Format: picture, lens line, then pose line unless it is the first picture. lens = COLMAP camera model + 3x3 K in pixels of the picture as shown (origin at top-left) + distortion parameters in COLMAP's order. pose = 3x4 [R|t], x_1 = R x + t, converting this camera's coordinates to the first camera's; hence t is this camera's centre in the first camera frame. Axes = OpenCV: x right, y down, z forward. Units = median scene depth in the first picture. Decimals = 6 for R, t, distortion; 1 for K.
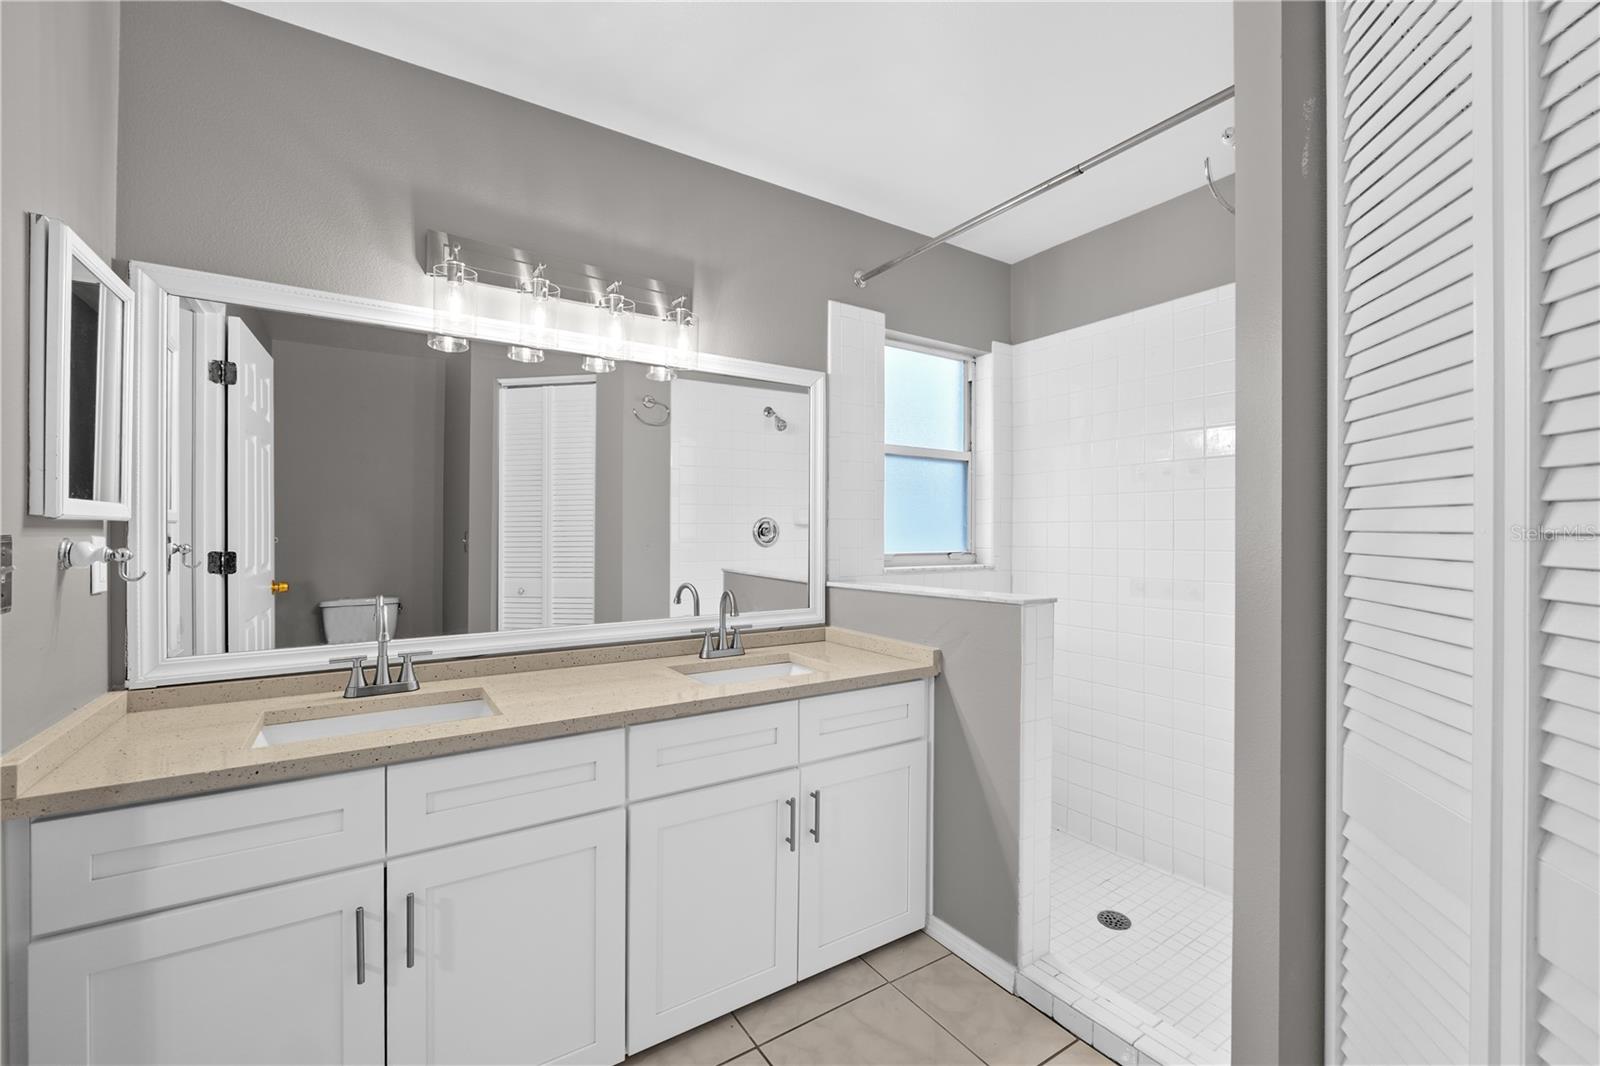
lens RADIAL K [[677.5, 0, 806.4], [0, 677.5, 527.2], [0, 0, 1]] dist [-0.003585, -0.000492]
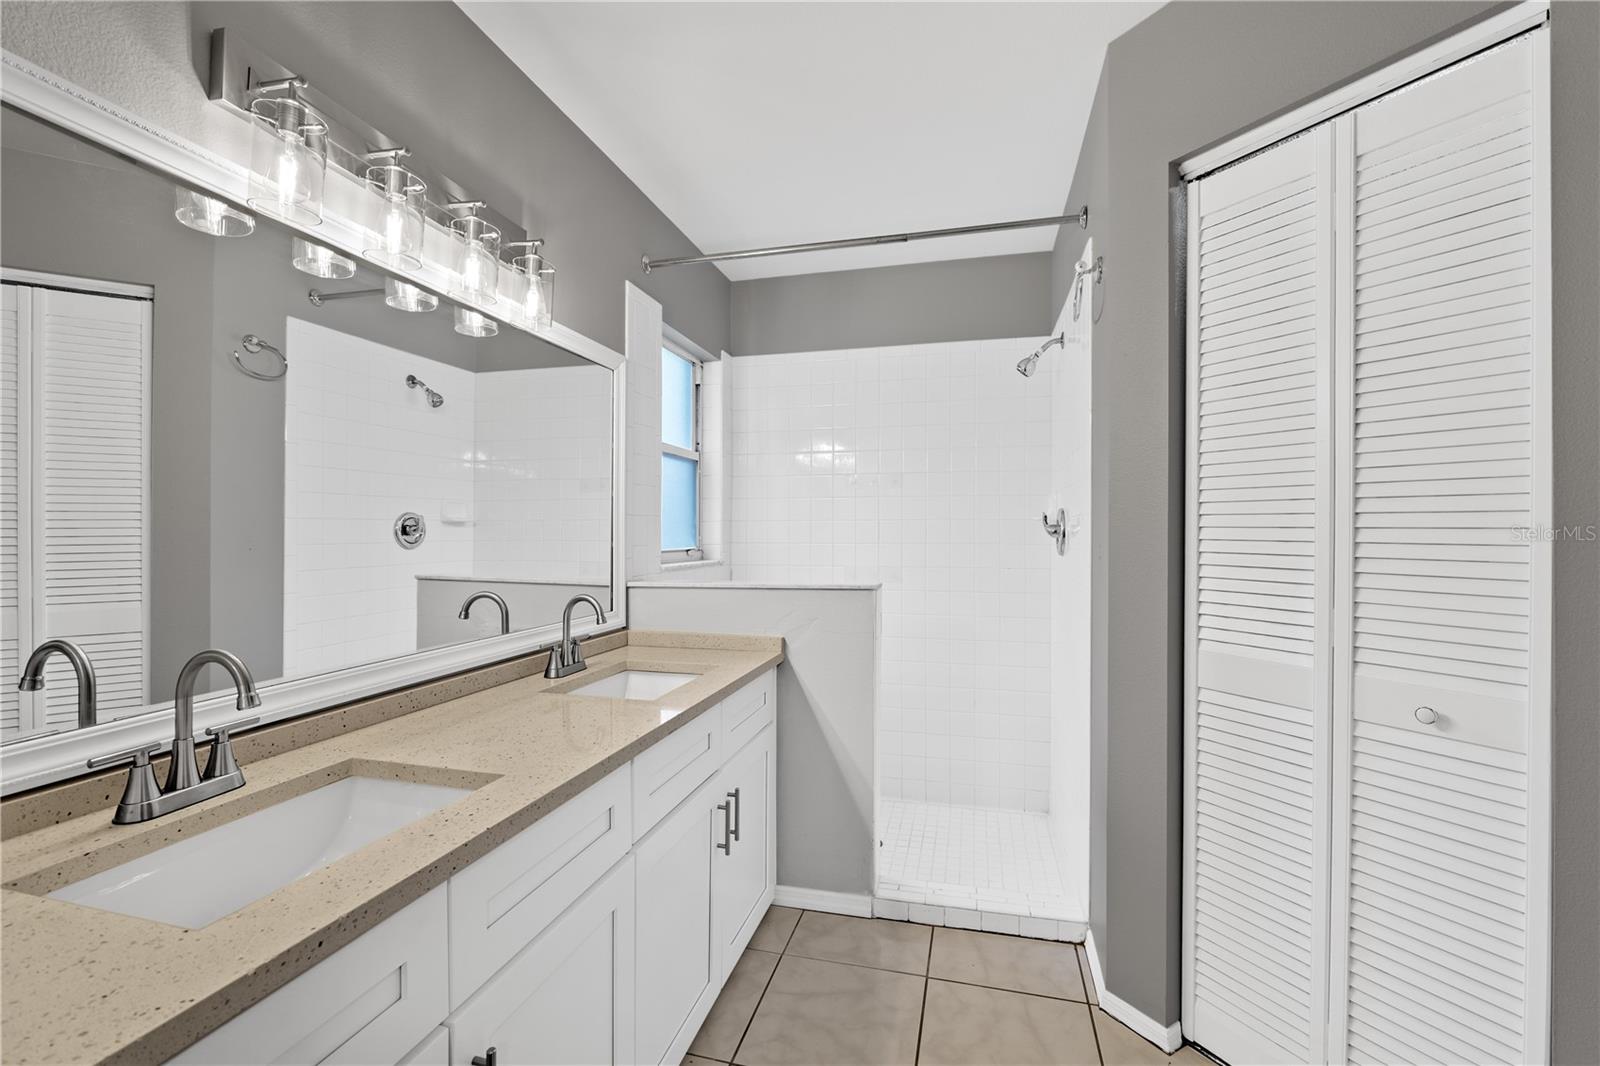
lens RADIAL K [[682.4, 0, 804.9], [0, 682.4, 529.4], [0, 0, 1]] dist [-0.012531, -0.000030]
pose [[0.739510, 0.001288, 0.673144, -0.403388], [-0.002175, 0.999998, 0.000476, 0.007137], [-0.673142, -0.001816, 0.739511, 0.138662]]
